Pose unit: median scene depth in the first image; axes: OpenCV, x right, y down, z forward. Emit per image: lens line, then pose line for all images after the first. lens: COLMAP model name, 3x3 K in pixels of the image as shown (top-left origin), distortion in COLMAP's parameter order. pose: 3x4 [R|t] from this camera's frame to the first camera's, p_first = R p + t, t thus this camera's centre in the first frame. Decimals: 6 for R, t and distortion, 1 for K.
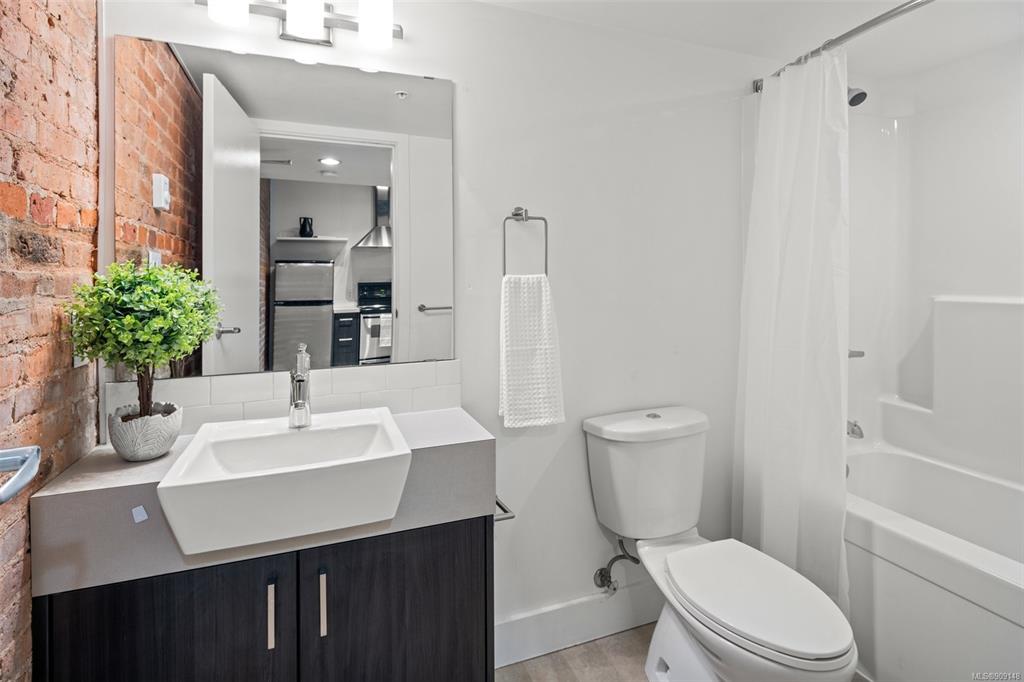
lens RADIAL K [[498.0, 0, 505.1], [0, 498.0, 282.6], [0, 0, 1]] dist [-0.006824, -0.001549]
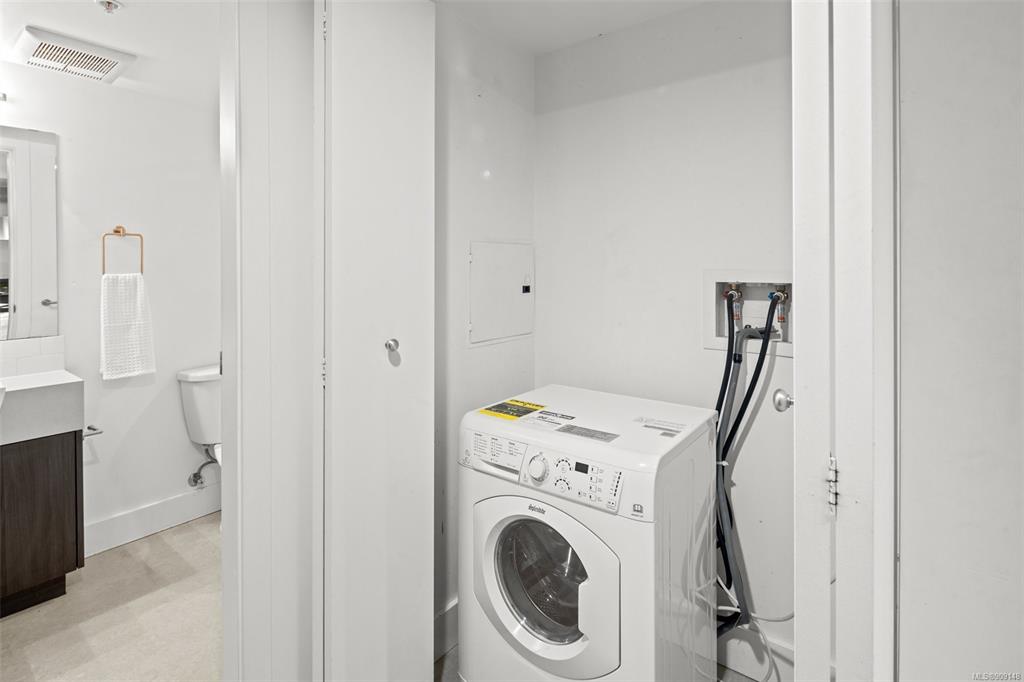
lens RADIAL K [[498.0, 0, 512.3], [0, 498.0, 271.3], [0, 0, 1]] dist [-0.006824, -0.001549]
pose [[0.855487, -0.002274, 0.517820, 0.263909], [0.006135, 0.999965, -0.005743, -0.007560], [-0.517788, 0.008090, 0.855470, -0.818105]]
